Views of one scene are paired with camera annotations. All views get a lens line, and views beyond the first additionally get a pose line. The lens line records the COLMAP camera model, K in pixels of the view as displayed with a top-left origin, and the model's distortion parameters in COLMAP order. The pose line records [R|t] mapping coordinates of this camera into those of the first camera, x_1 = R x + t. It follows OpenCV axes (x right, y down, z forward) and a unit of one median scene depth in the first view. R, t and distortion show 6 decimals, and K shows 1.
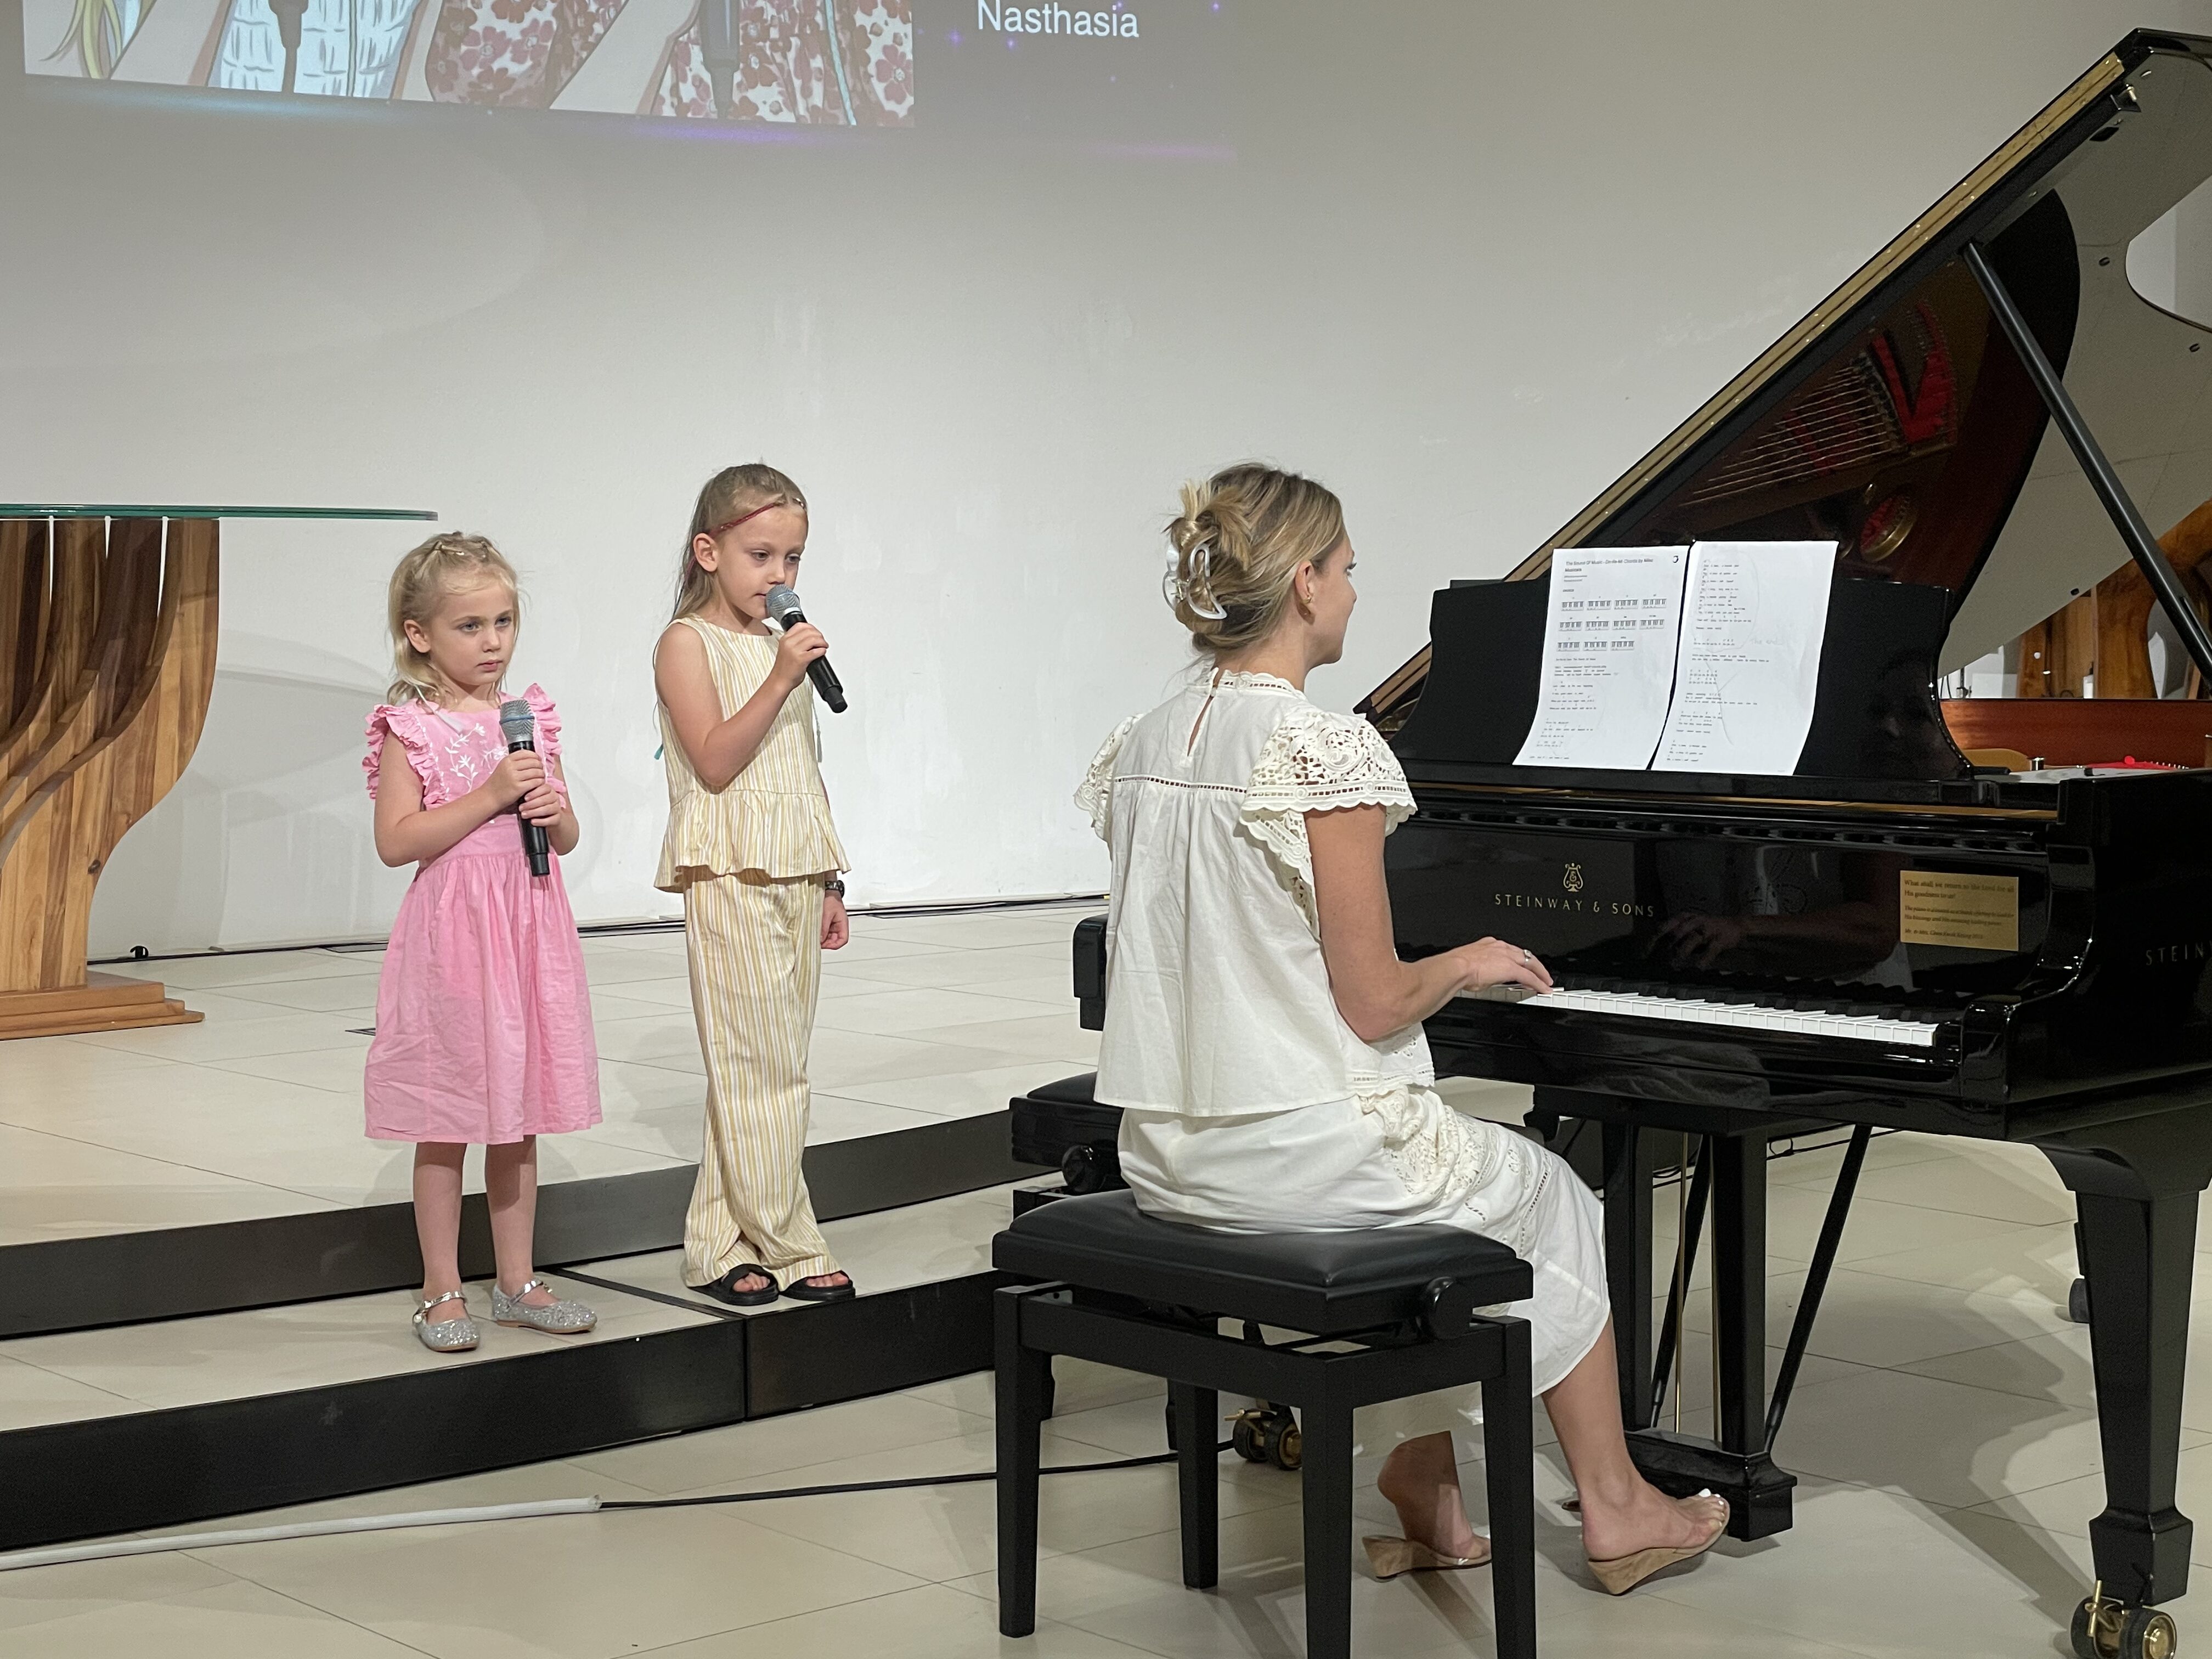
lens RADIAL K [[3747.8, 0, 1118.4], [0, 3747.8, 818.6], [0, 0, 1]] dist [0.118005, 0.000000]
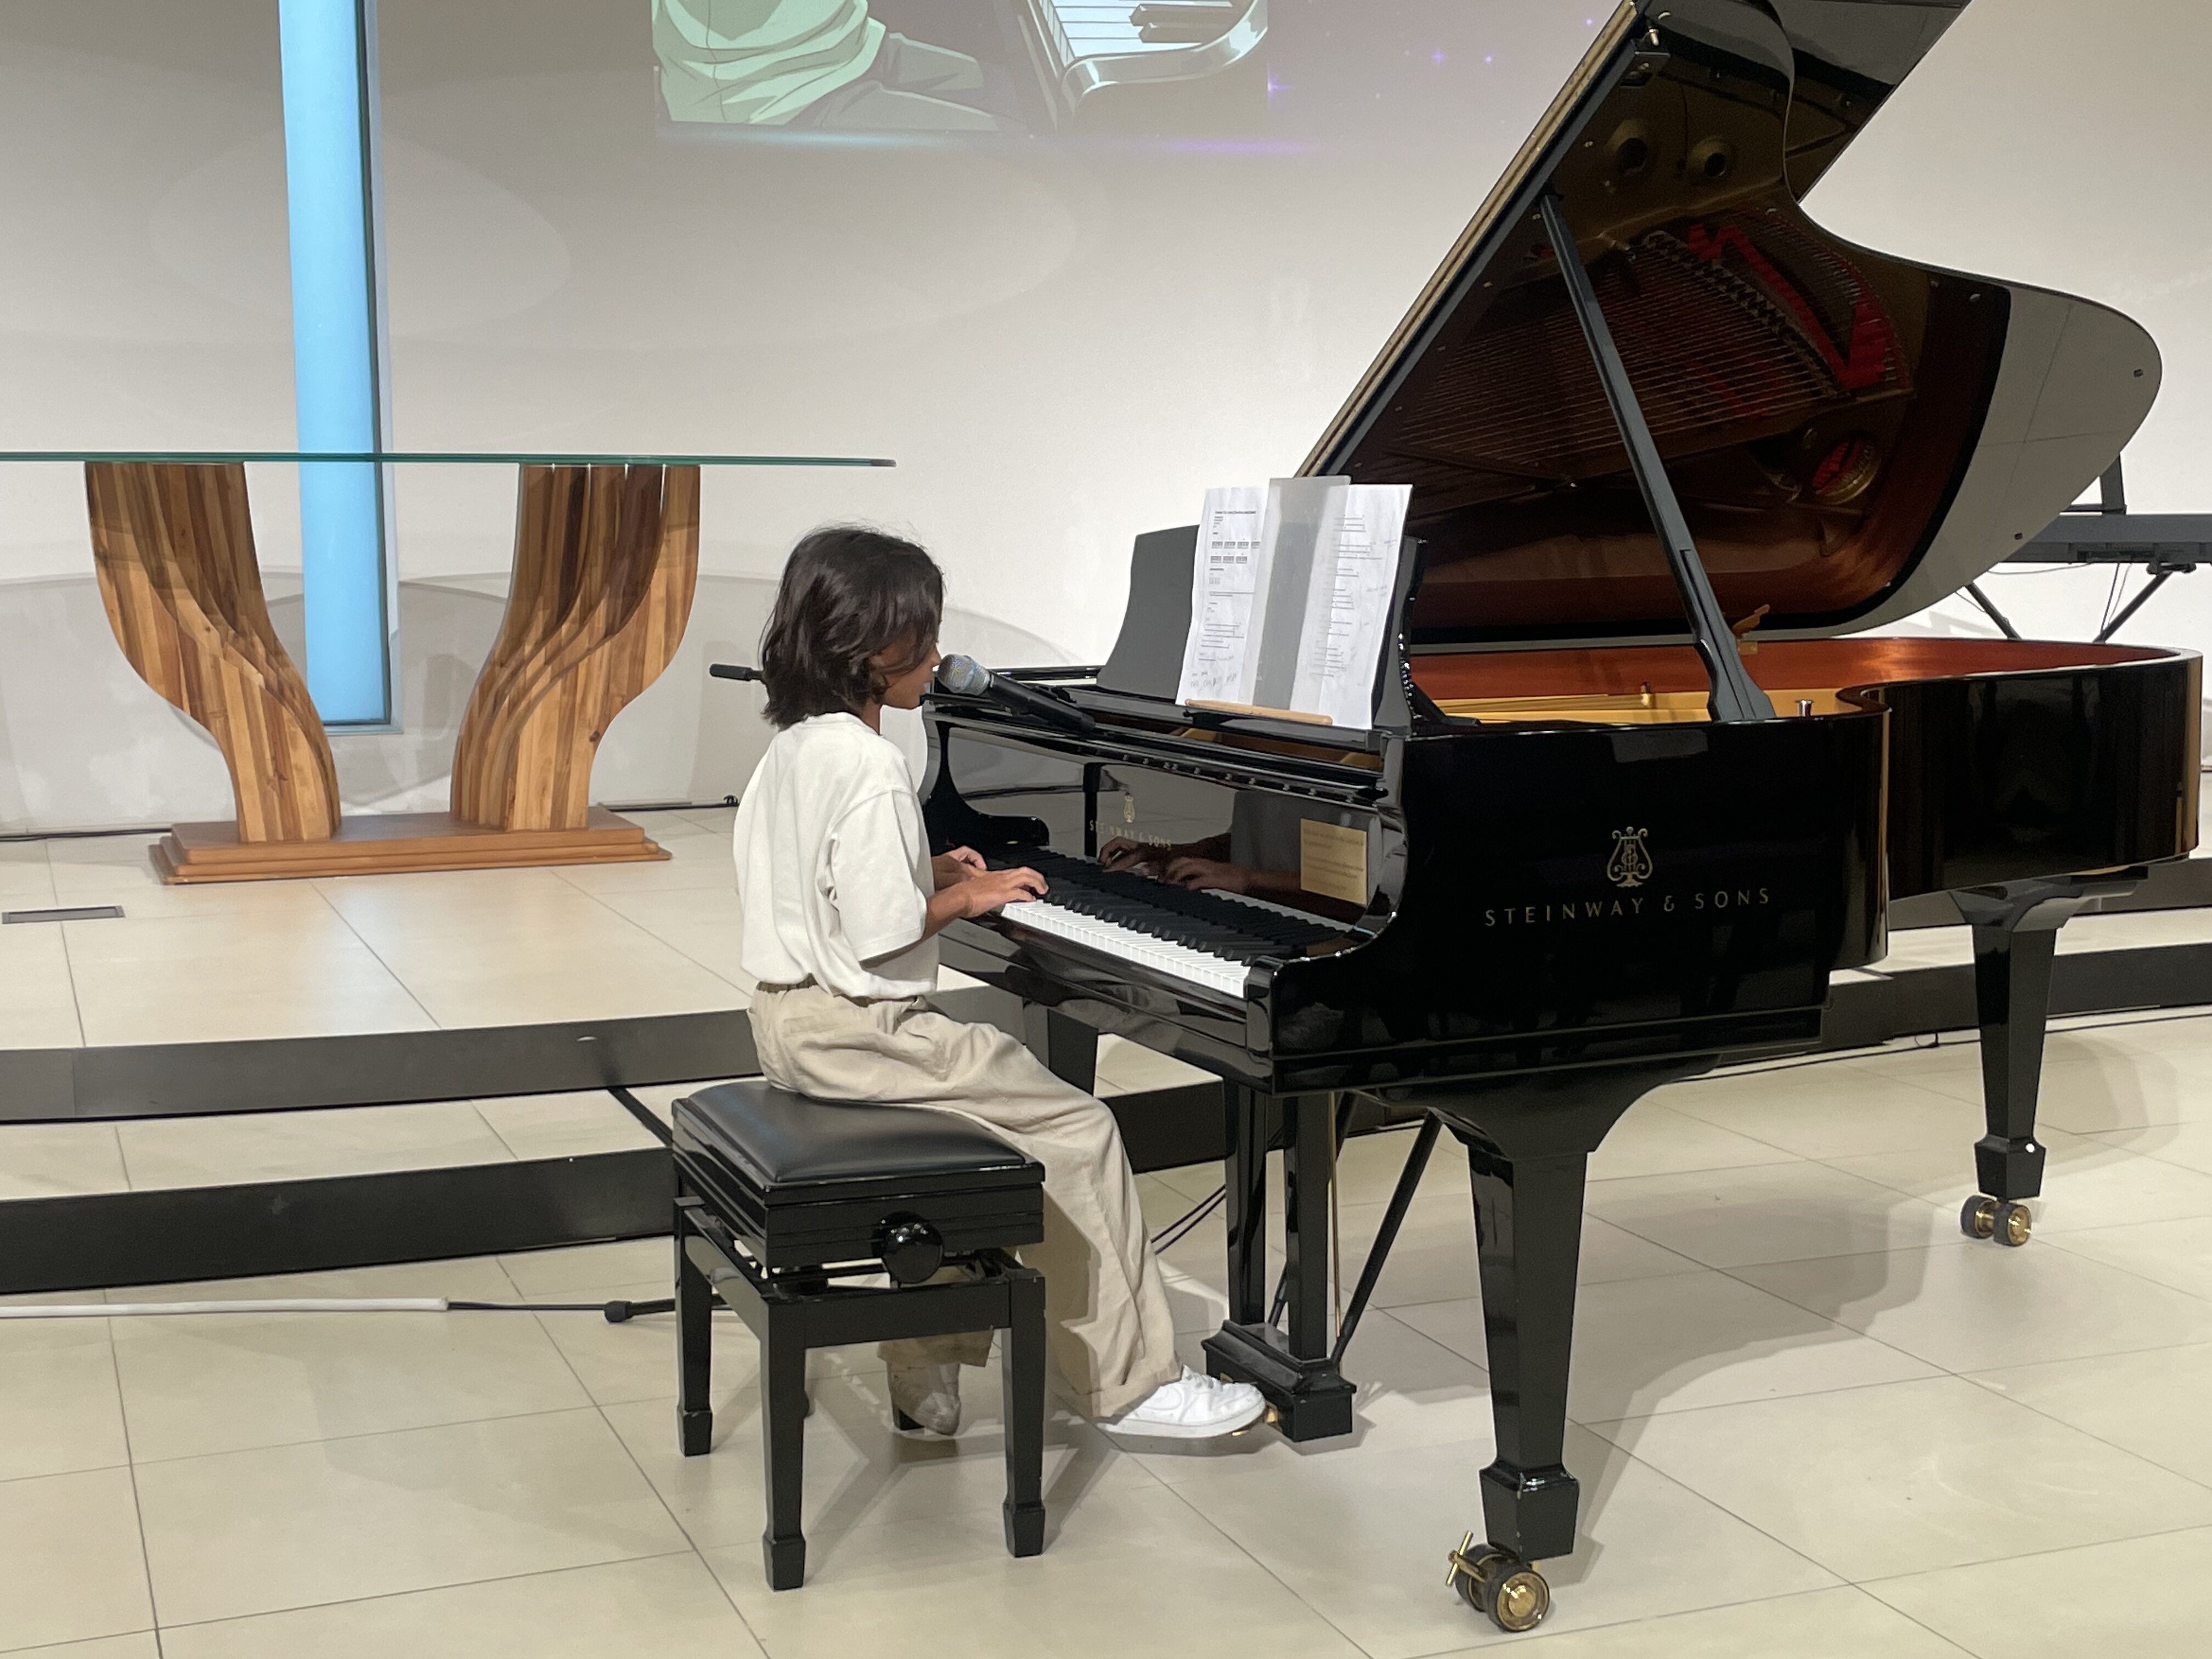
lens RADIAL K [[2856.3, 0, 1089.7], [0, 2856.3, 805.9], [0, 0, 1]] dist [0.086858, 0.000000]
pose [[0.946537, 0.037691, -0.320385, 0.283945], [-0.024624, 0.998695, 0.044742, -0.016070], [0.321653, -0.034461, 0.946230, 0.180112]]
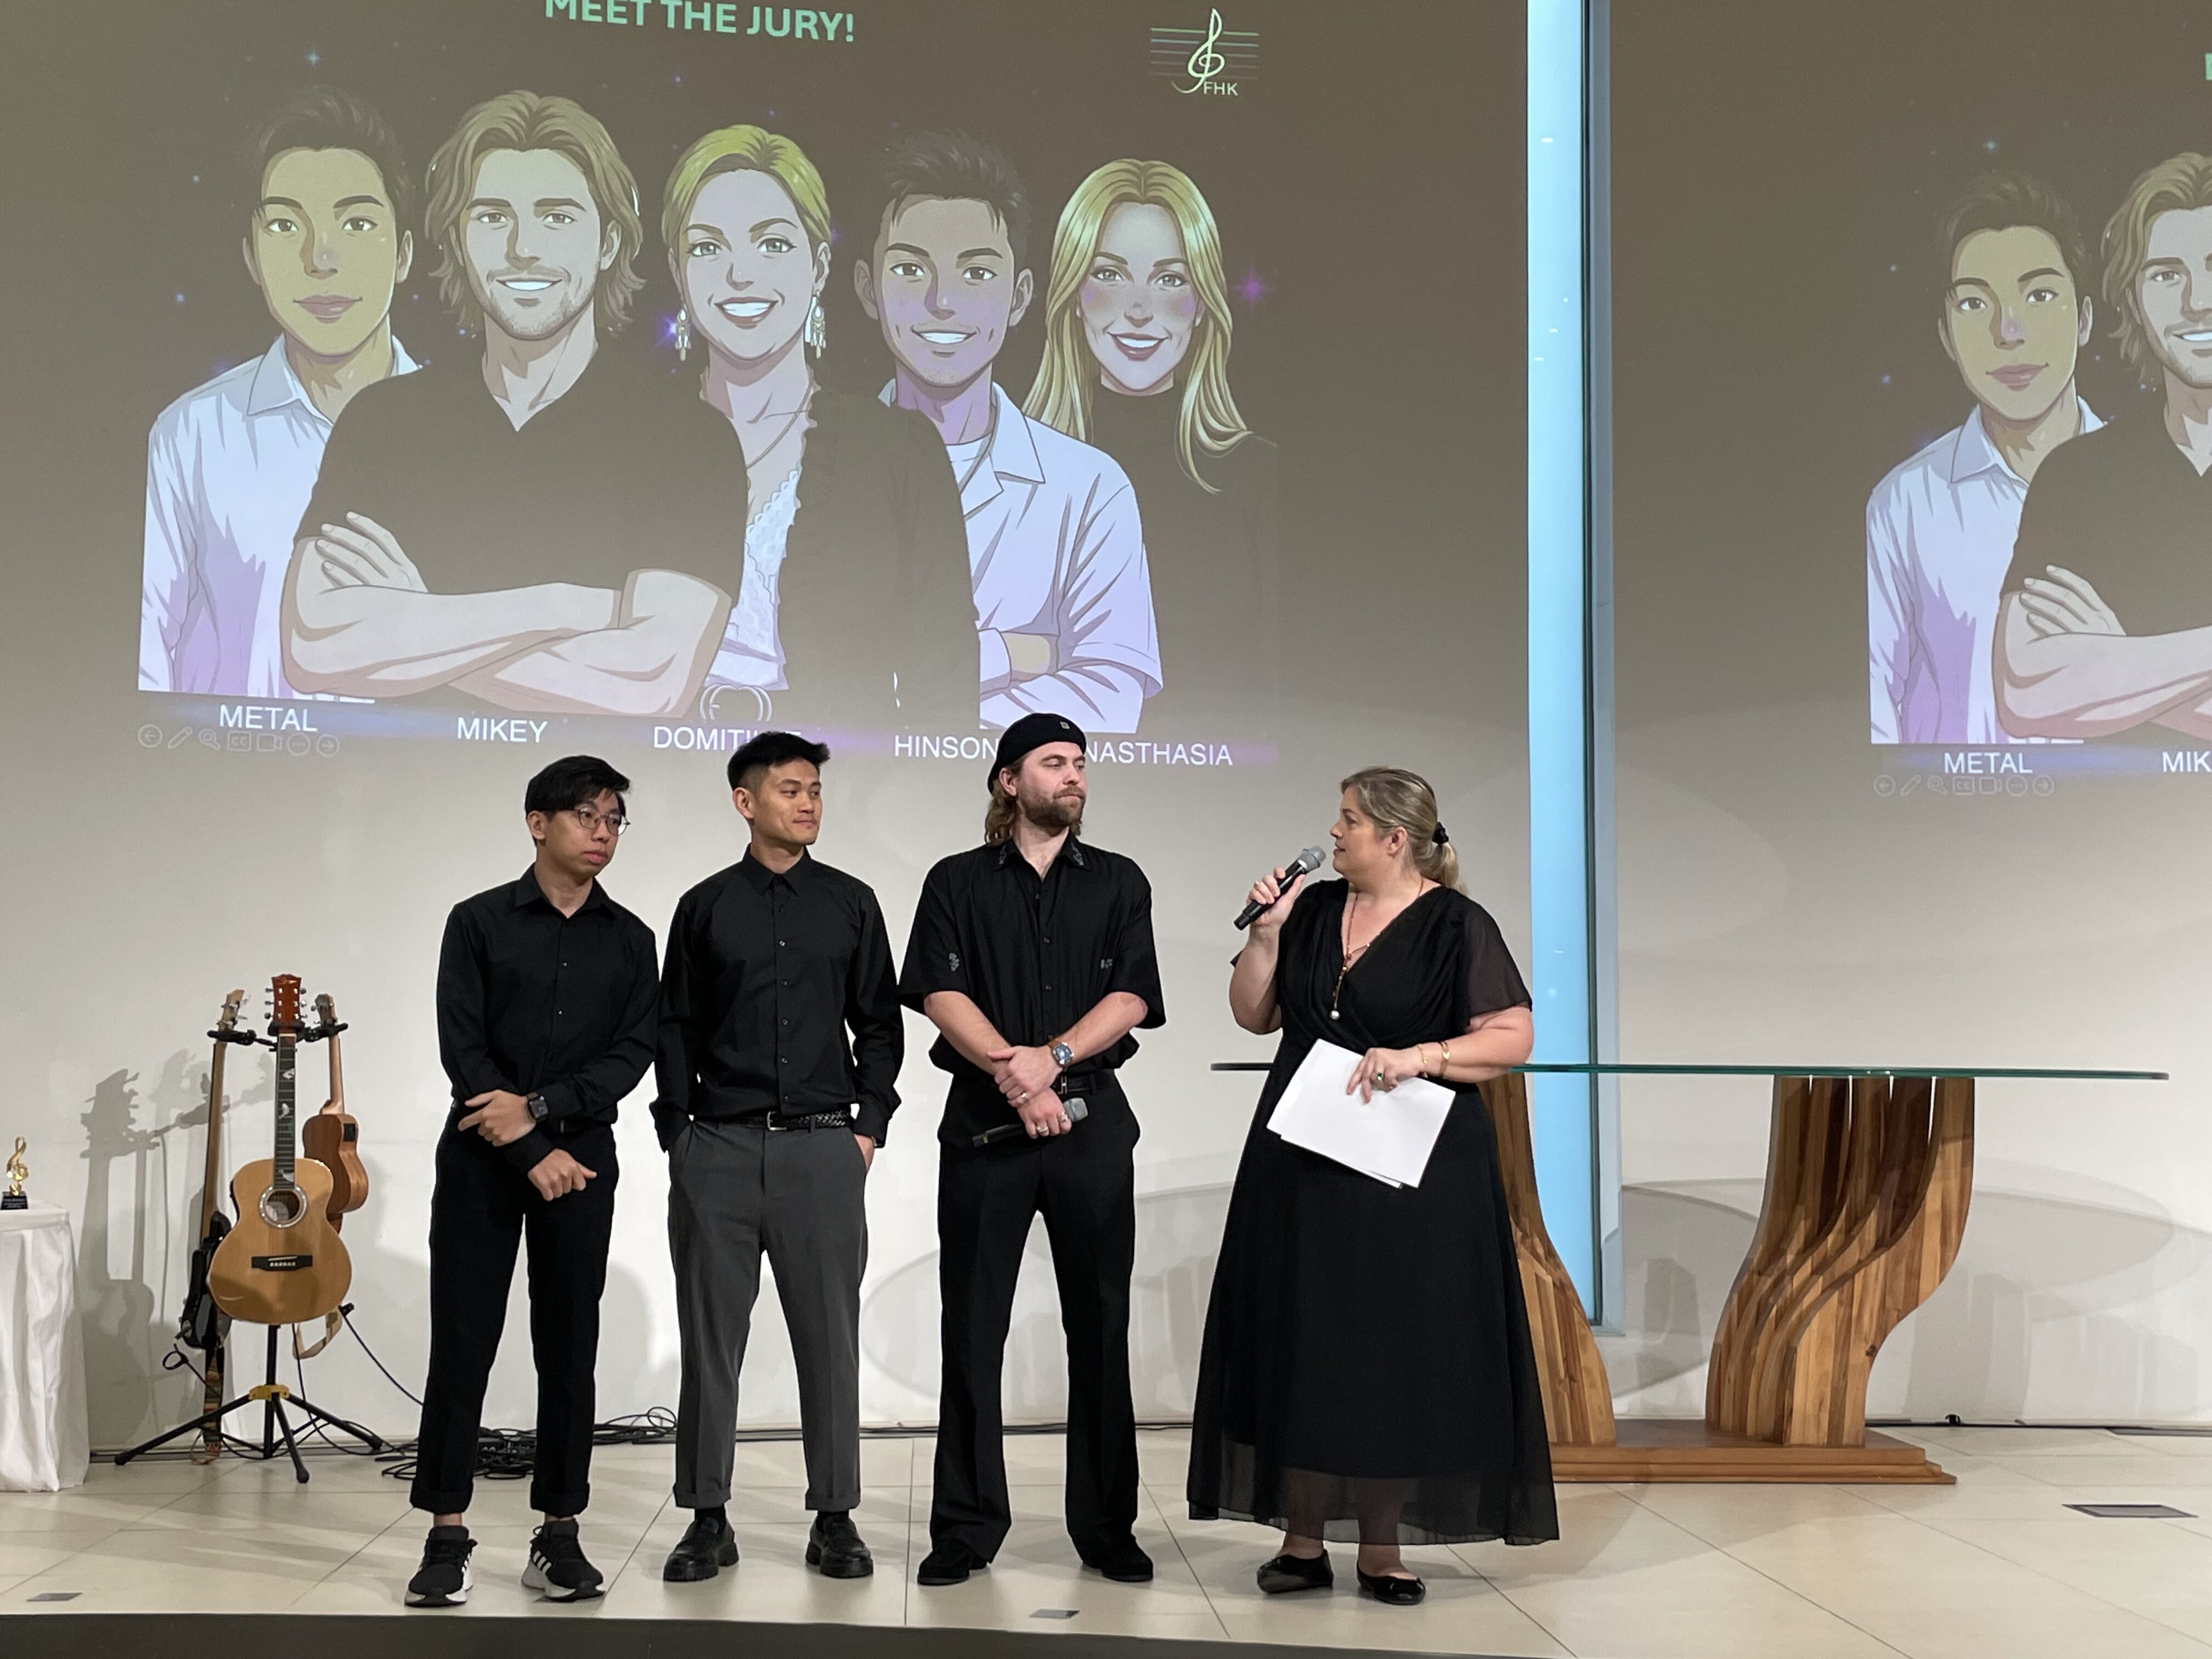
lens RADIAL K [[2747.9, 0, 1127.2], [0, 2747.9, 826.0], [0, 0, 1]] dist [0.063272, 0.000000]
pose [[0.811338, -0.044166, -0.582906, 0.109424], [-0.052213, 0.987682, -0.147509, -0.015783], [0.582241, 0.150115, 0.799038, 0.110968]]
